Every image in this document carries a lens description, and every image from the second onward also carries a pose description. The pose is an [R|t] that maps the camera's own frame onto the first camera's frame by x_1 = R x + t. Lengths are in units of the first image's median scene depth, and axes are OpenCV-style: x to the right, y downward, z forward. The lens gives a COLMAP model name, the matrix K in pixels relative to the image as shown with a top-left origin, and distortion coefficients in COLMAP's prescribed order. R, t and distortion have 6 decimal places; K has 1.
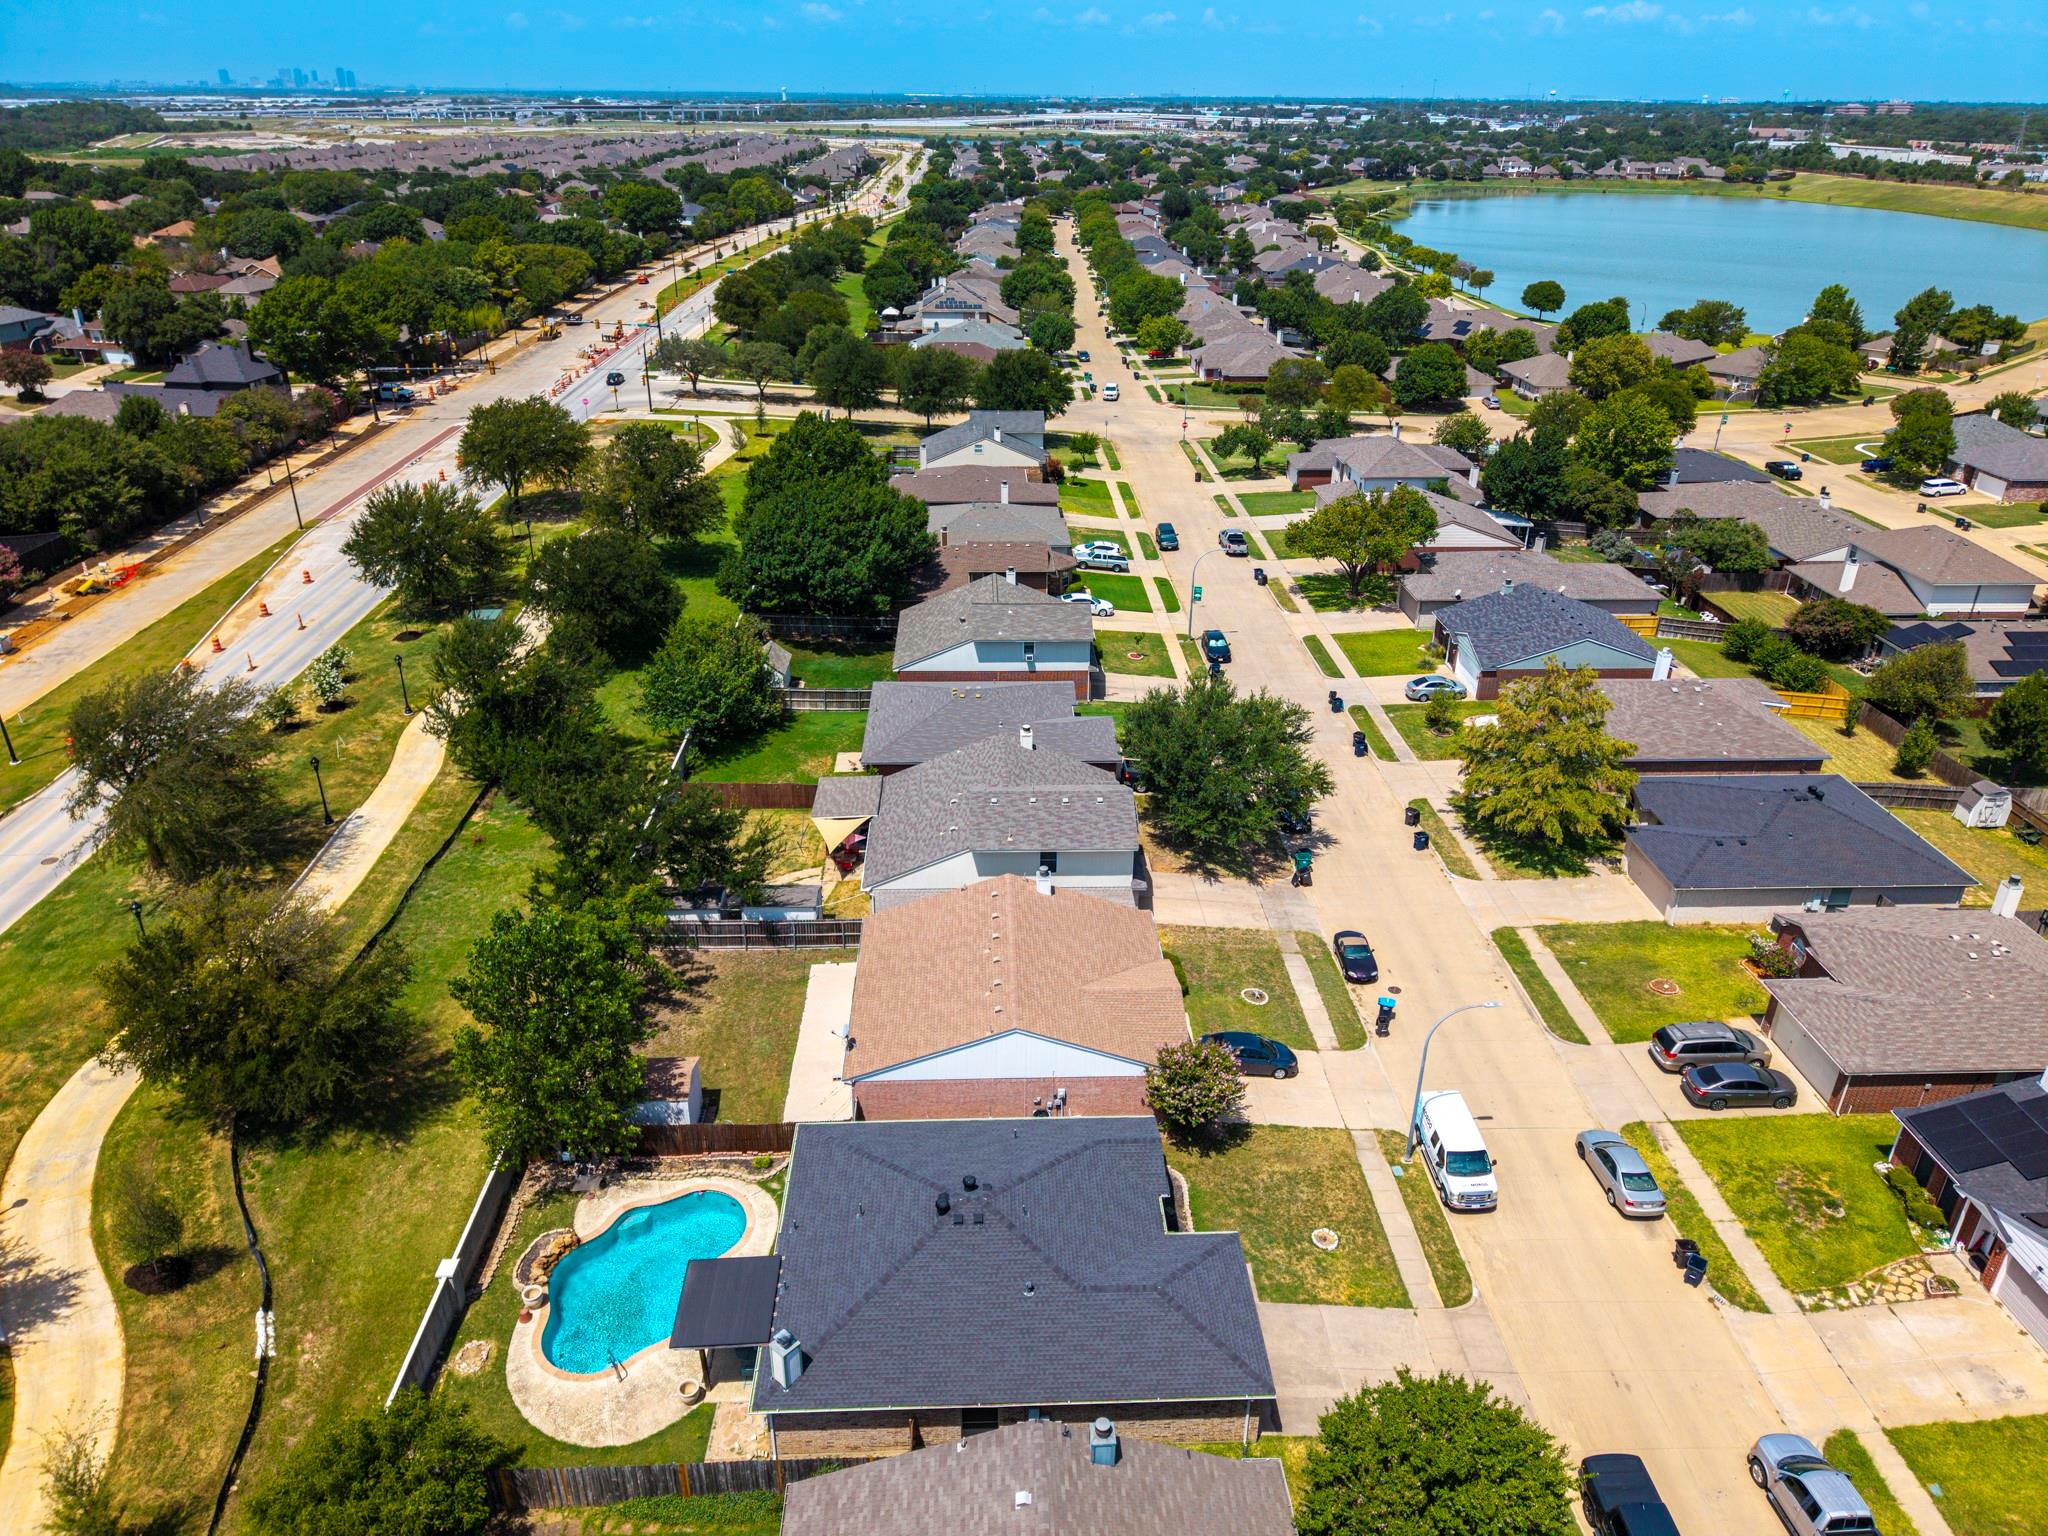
lens RADIAL K [[1387.6, 0, 1038.6], [0, 1387.6, 764.5], [0, 0, 1]] dist [0.022806, -0.019714]
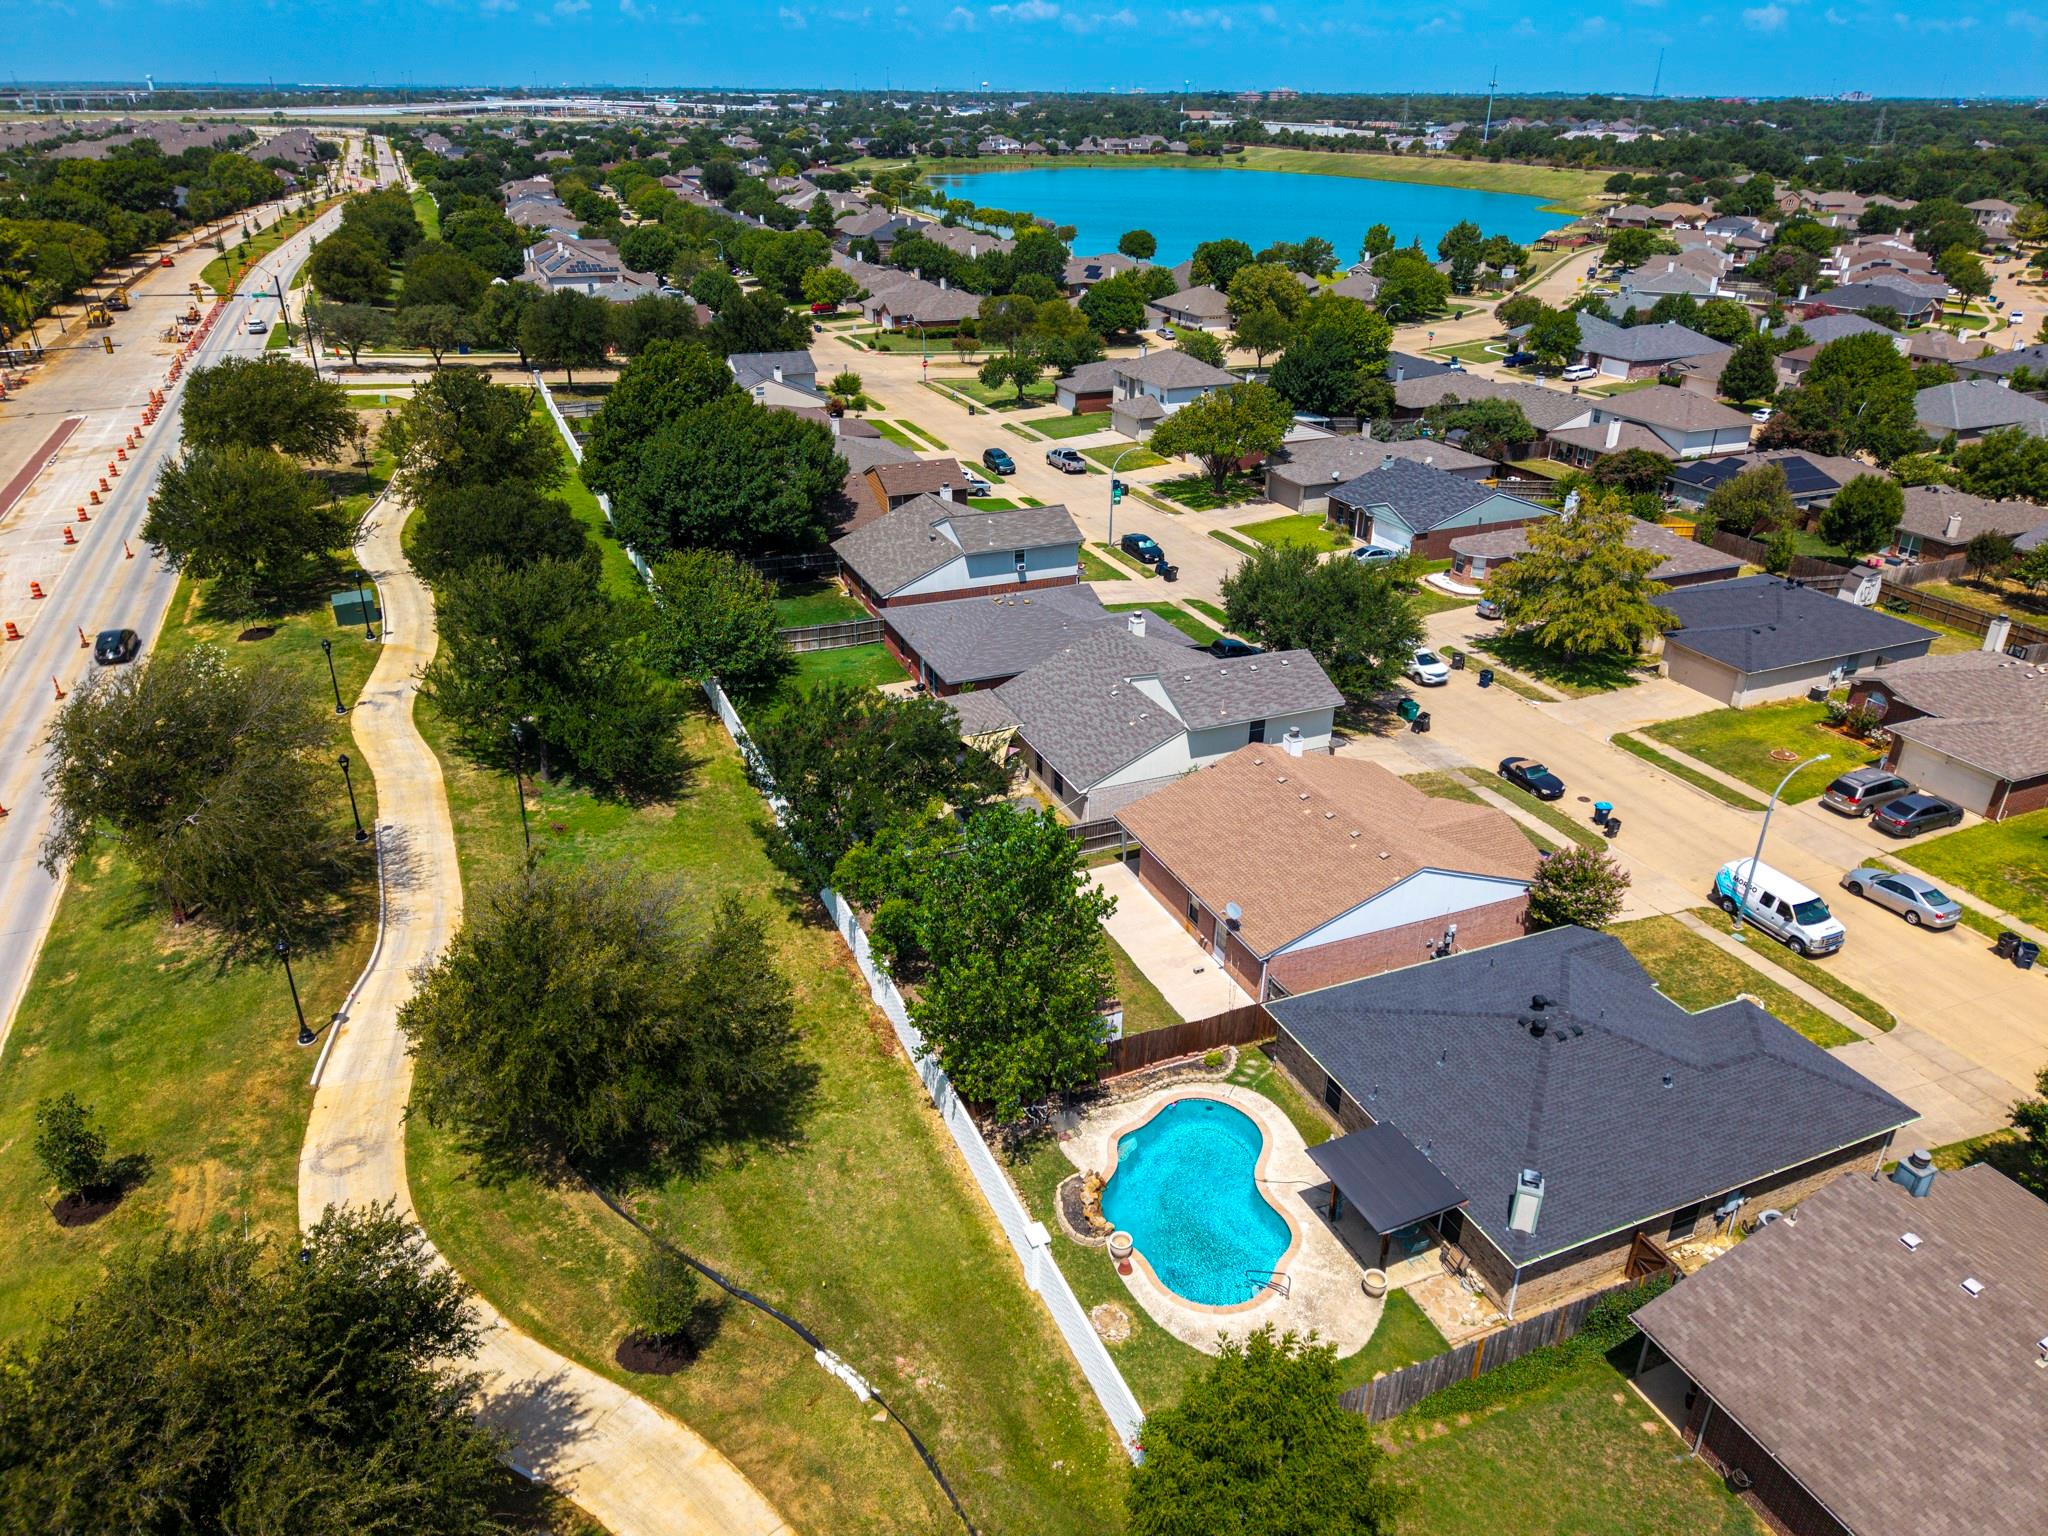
lens RADIAL K [[1387.6, 0, 1038.6], [0, 1387.6, 764.5], [0, 0, 1]] dist [0.022806, -0.019714]
pose [[0.933678, -0.156959, 0.321884, -0.322557], [0.155914, 0.987339, 0.029199, 0.030325], [-0.322392, 0.022923, 0.946329, 0.104803]]
